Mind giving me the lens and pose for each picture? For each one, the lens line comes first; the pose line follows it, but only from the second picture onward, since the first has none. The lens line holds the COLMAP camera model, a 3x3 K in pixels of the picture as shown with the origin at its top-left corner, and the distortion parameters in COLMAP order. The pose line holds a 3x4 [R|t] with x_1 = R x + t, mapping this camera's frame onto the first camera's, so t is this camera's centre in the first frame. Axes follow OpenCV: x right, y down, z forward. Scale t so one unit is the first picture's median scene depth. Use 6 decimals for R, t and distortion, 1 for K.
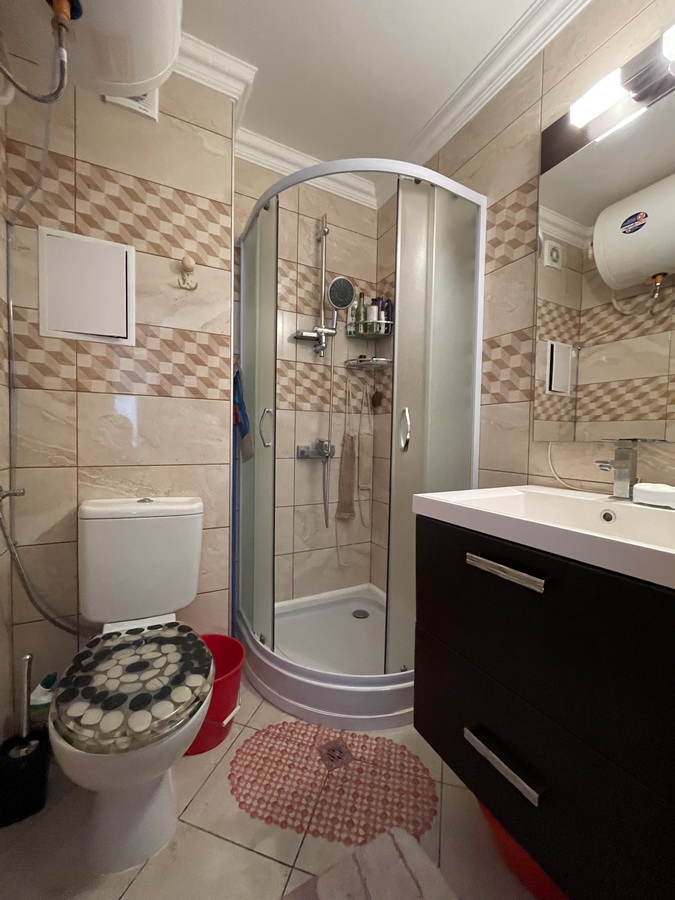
lens RADIAL K [[366.1, 0, 339.5], [0, 366.1, 450.5], [0, 0, 1]] dist [-0.002905, -0.000180]
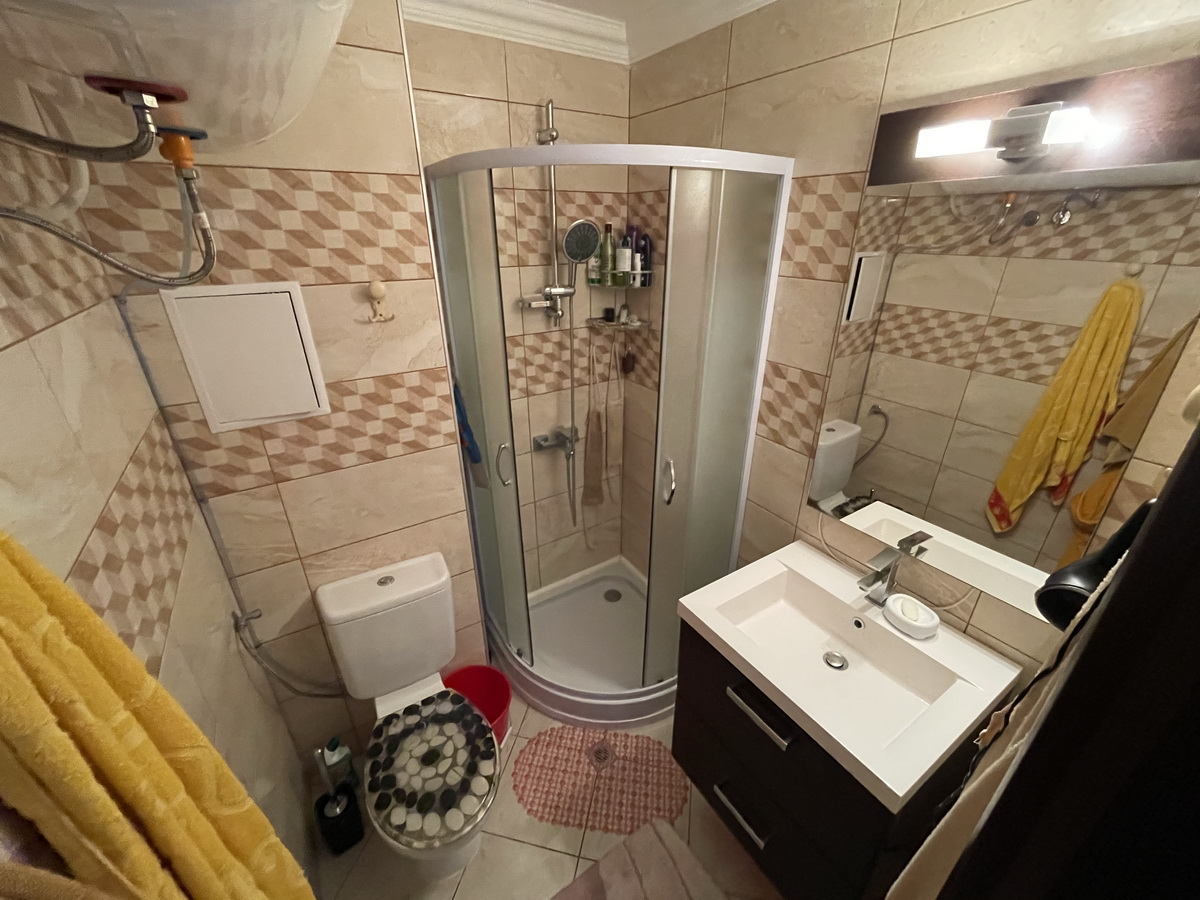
lens RADIAL K [[488.1, 0, 604.0], [0, 488.1, 457.1], [0, 0, 1]] dist [-0.002905, -0.000180]
pose [[0.995911, -0.053705, 0.072642, -0.056408], [0.021190, 0.920547, 0.390057, -0.551212], [-0.087818, -0.386923, 0.917921, -0.038950]]
